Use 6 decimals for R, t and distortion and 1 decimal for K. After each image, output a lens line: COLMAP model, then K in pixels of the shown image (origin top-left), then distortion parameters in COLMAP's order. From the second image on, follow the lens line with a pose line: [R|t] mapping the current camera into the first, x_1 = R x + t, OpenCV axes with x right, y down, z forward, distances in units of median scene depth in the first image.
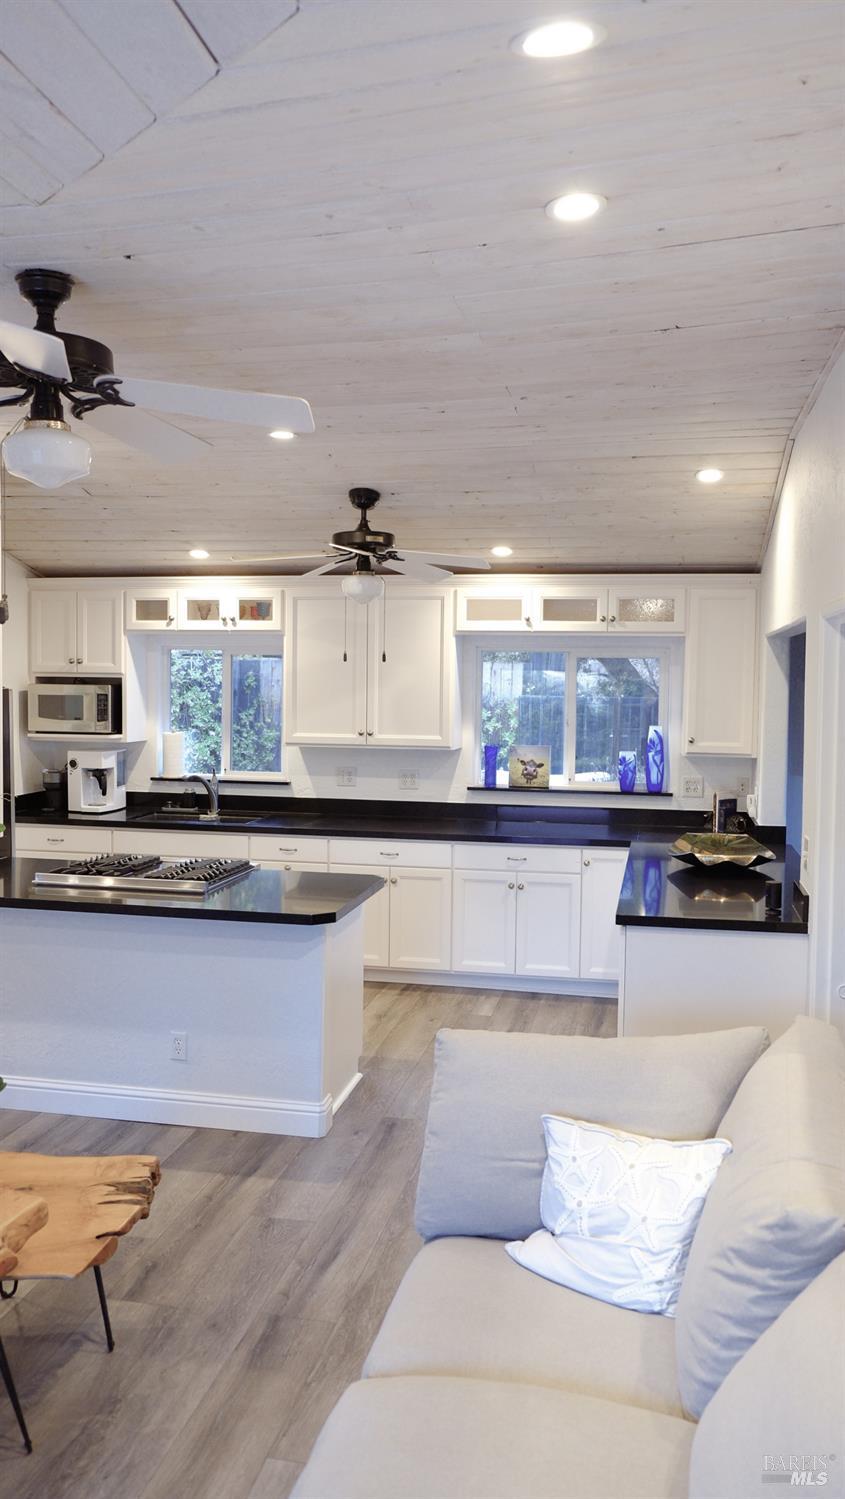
lens RADIAL K [[1162.2, 0, 422.5], [0, 1162.2, 749.5], [0, 0, 1]] dist [-0.053735, 0.084265]
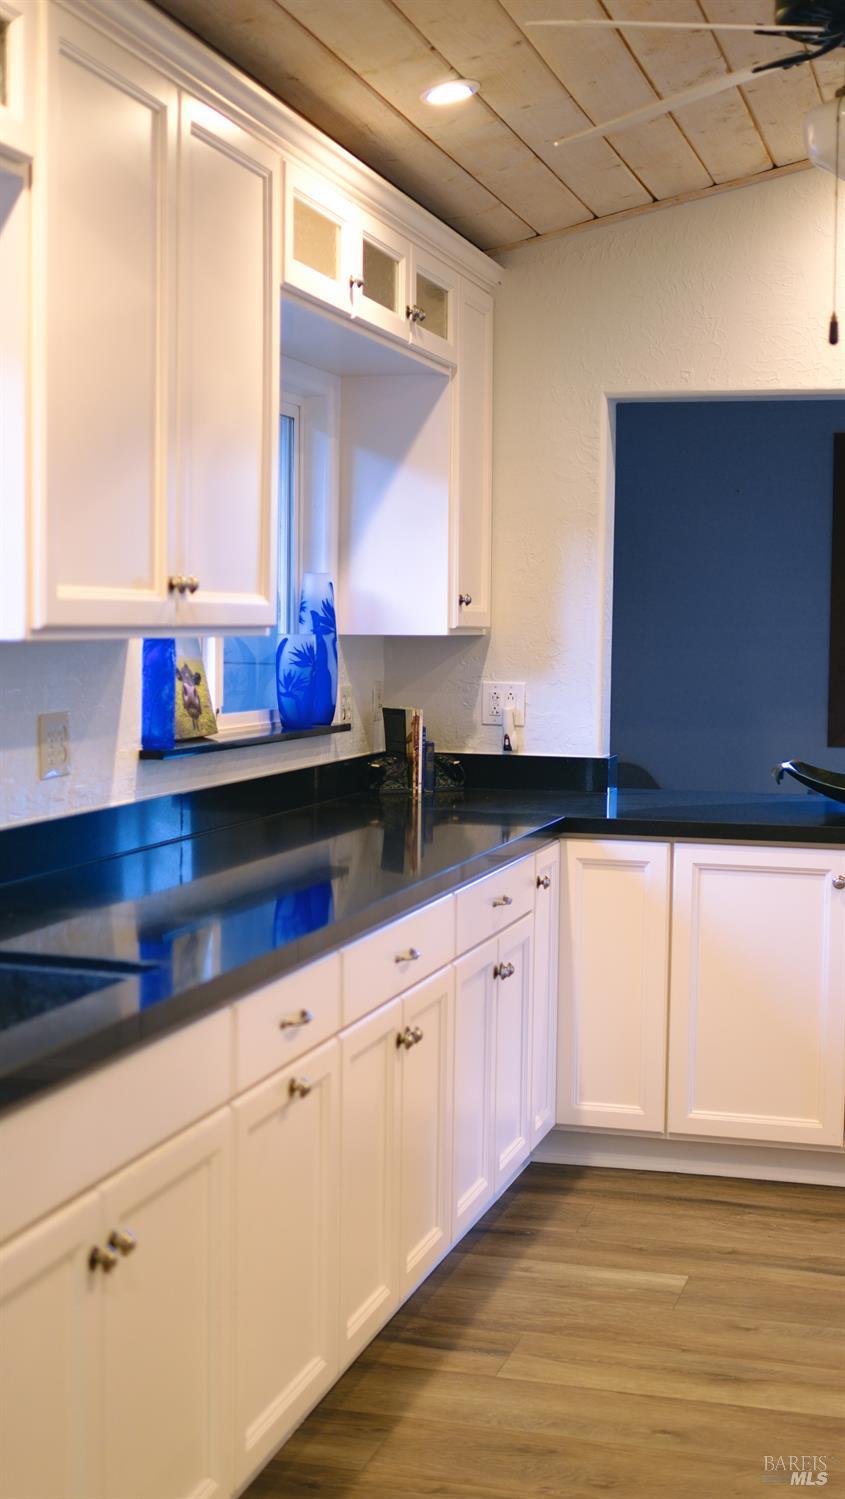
lens RADIAL K [[1957.4, 0, 420.9], [0, 1957.4, 725.7], [0, 0, 1]] dist [-0.014545, -0.012026]
pose [[0.077395, -0.060698, 0.995151, -0.535266], [0.050767, 0.997090, 0.056868, -0.003613], [-0.995707, 0.046120, 0.080252, 0.898137]]
